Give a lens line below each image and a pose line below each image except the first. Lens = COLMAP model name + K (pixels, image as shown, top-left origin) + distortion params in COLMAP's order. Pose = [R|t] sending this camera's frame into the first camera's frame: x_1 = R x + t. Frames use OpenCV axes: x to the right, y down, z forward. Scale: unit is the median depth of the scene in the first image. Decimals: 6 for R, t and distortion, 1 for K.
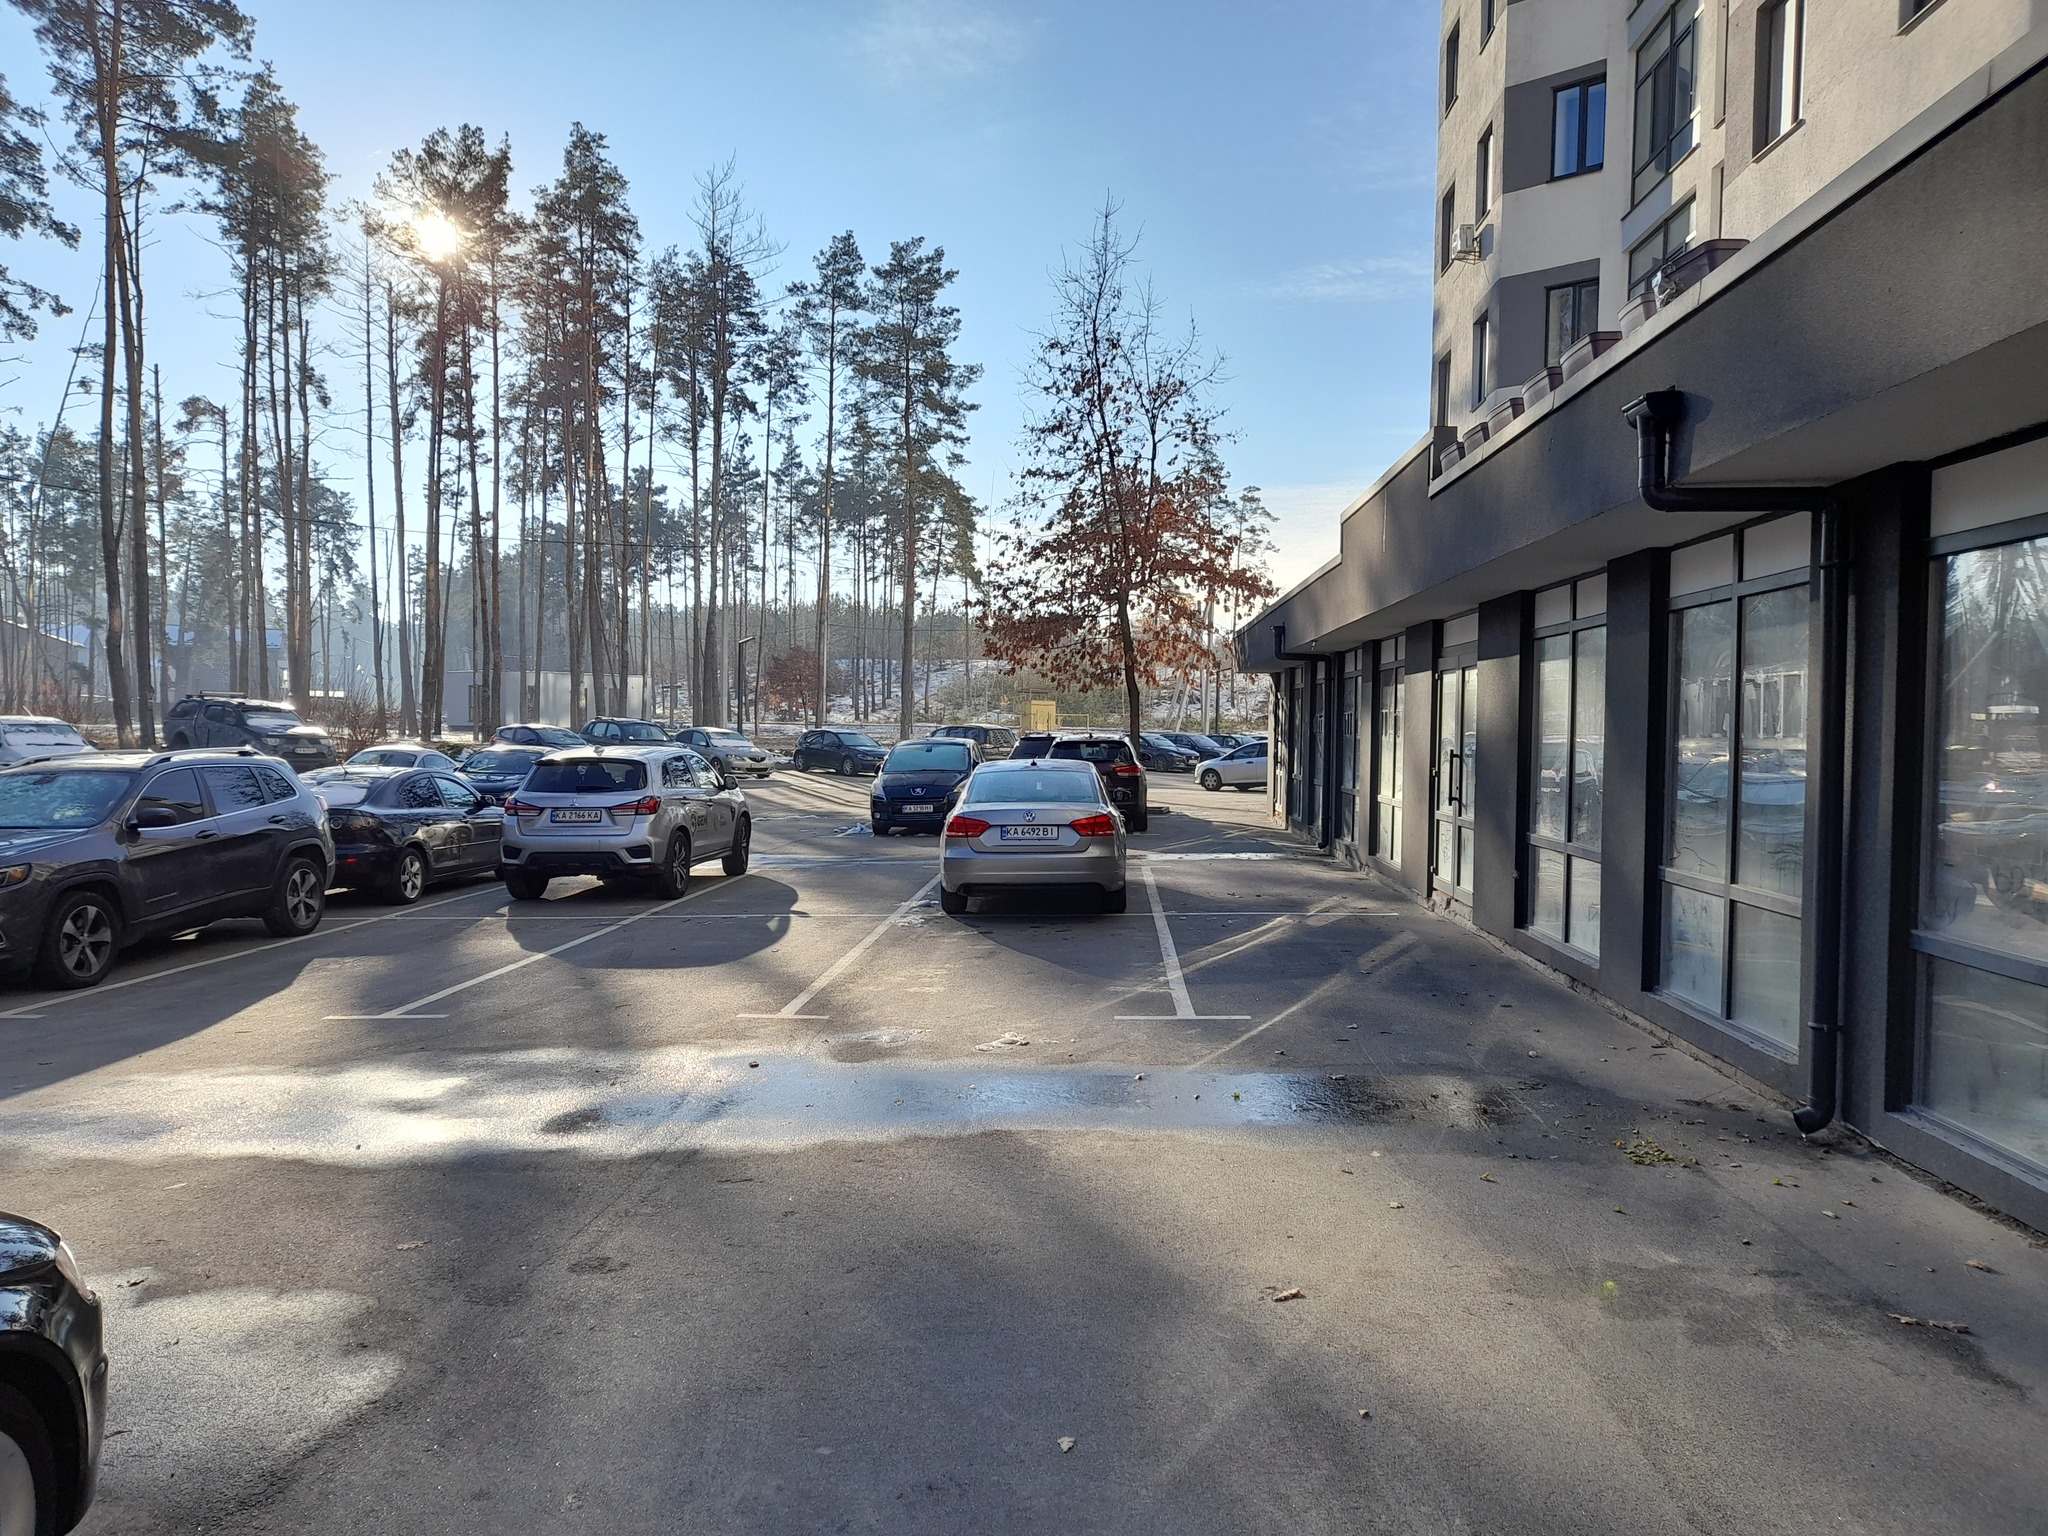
lens RADIAL K [[1548.9, 0, 1024.0], [0, 1548.9, 768.0], [0, 0, 1]] dist [0.072559, -0.079873]
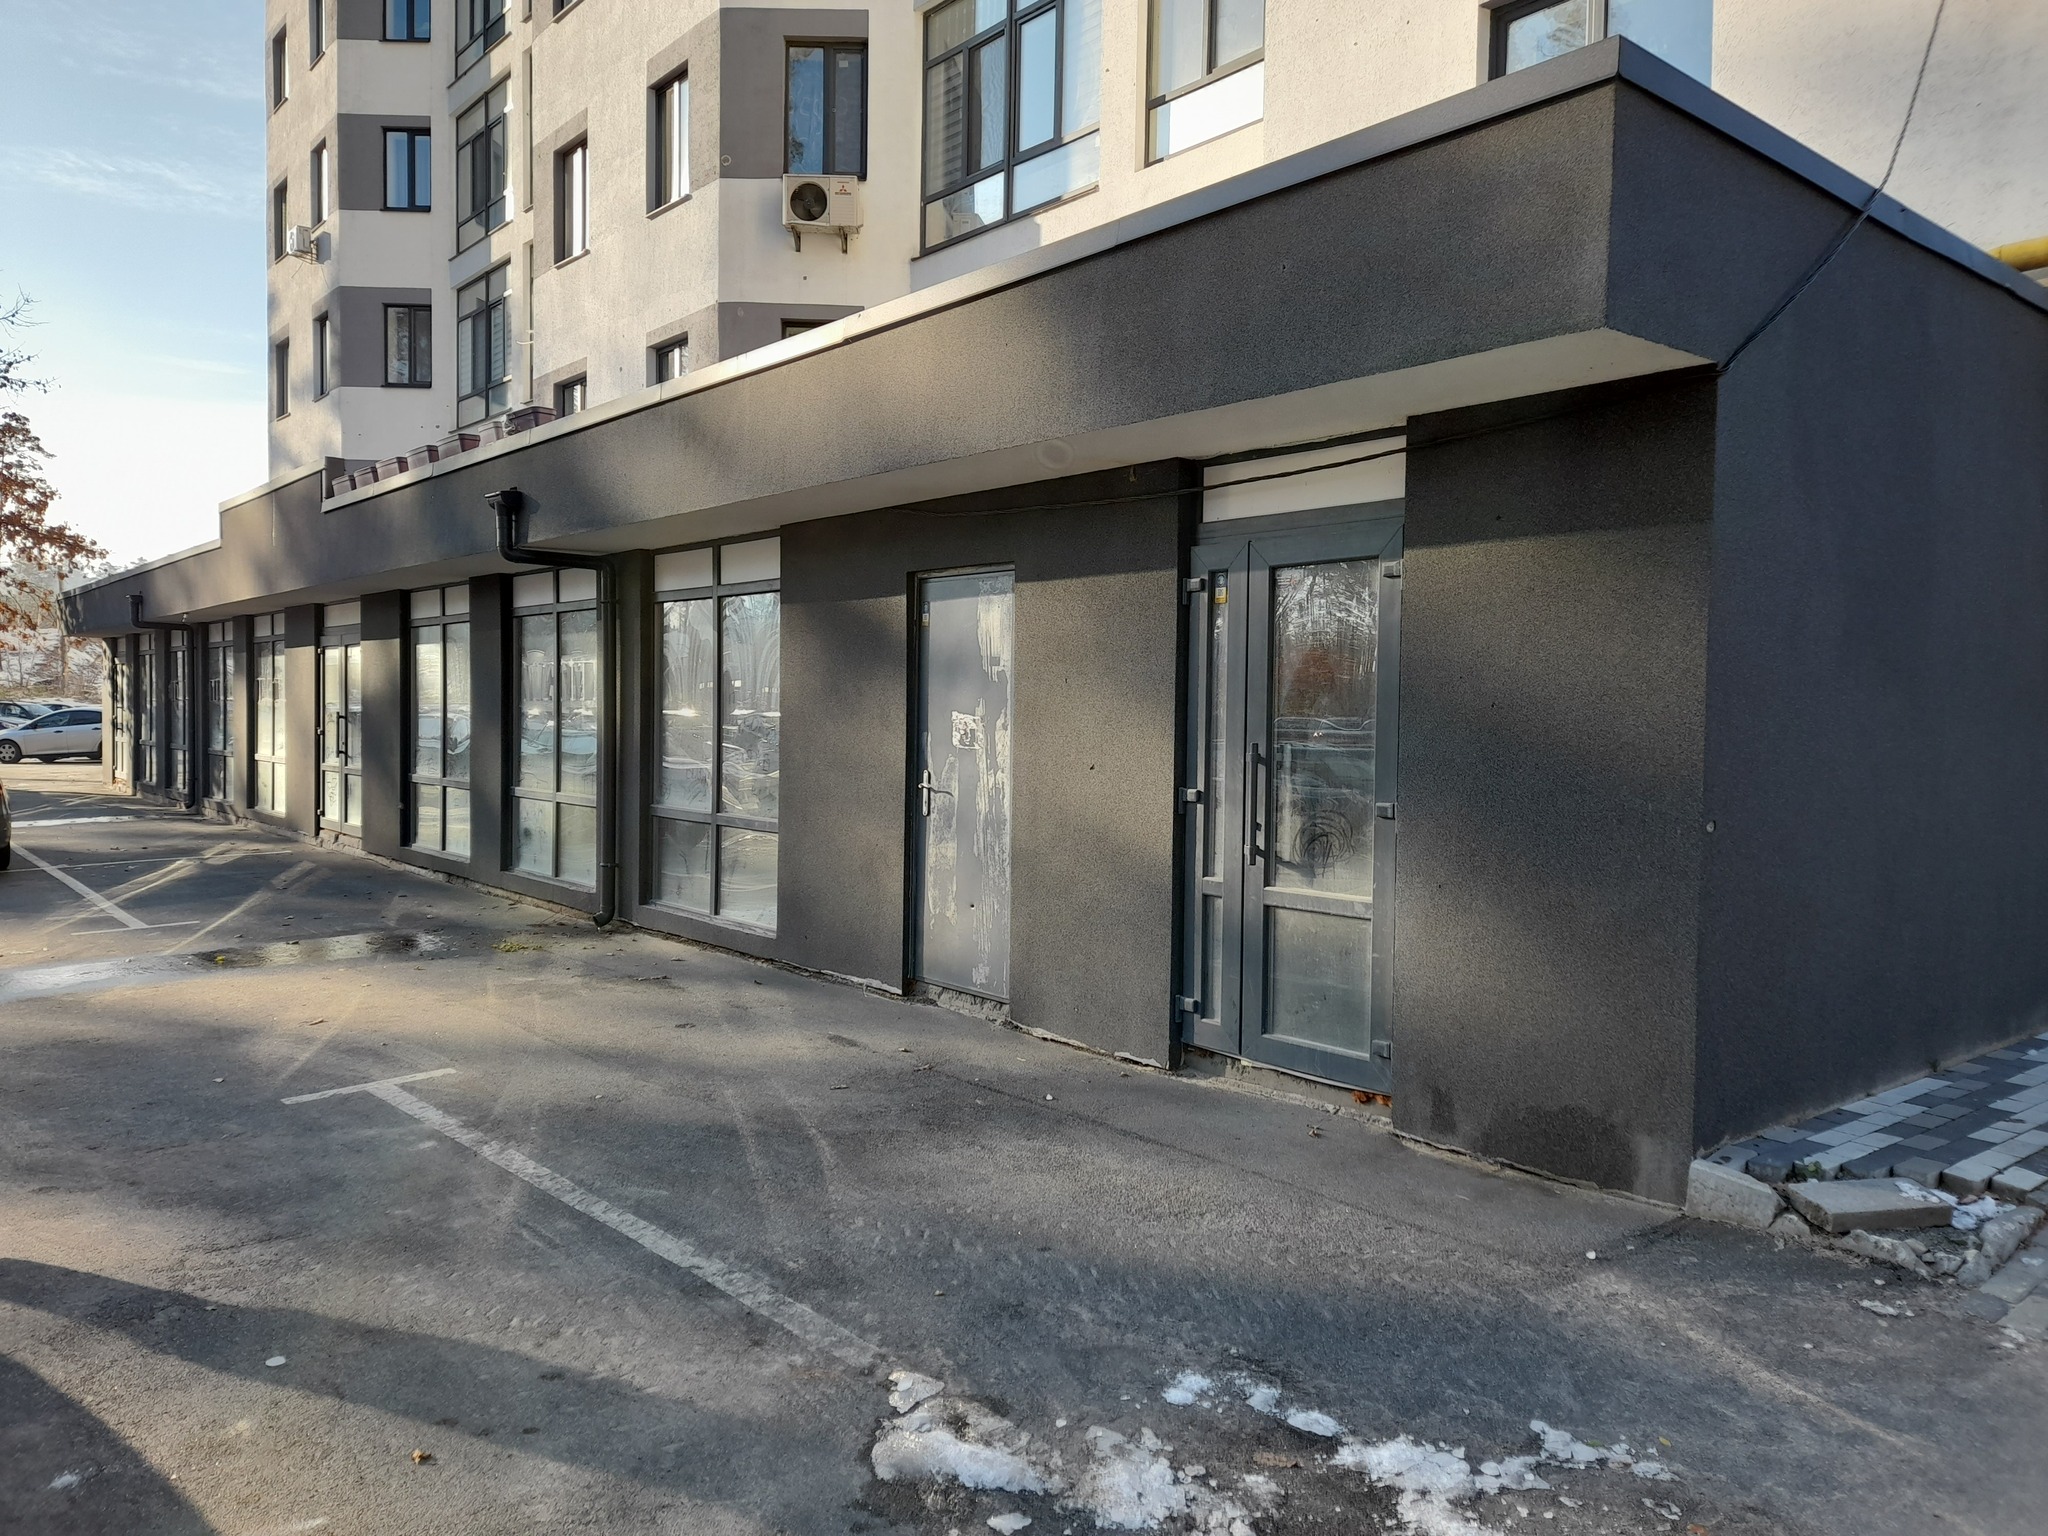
lens RADIAL K [[1548.9, 0, 1024.0], [0, 1548.9, 768.0], [0, 0, 1]] dist [0.072559, -0.079873]
pose [[0.752601, -0.027510, 0.657902, -0.119653], [0.014232, 0.999573, 0.025517, 0.007898], [-0.658323, -0.009841, 0.752671, -0.259469]]
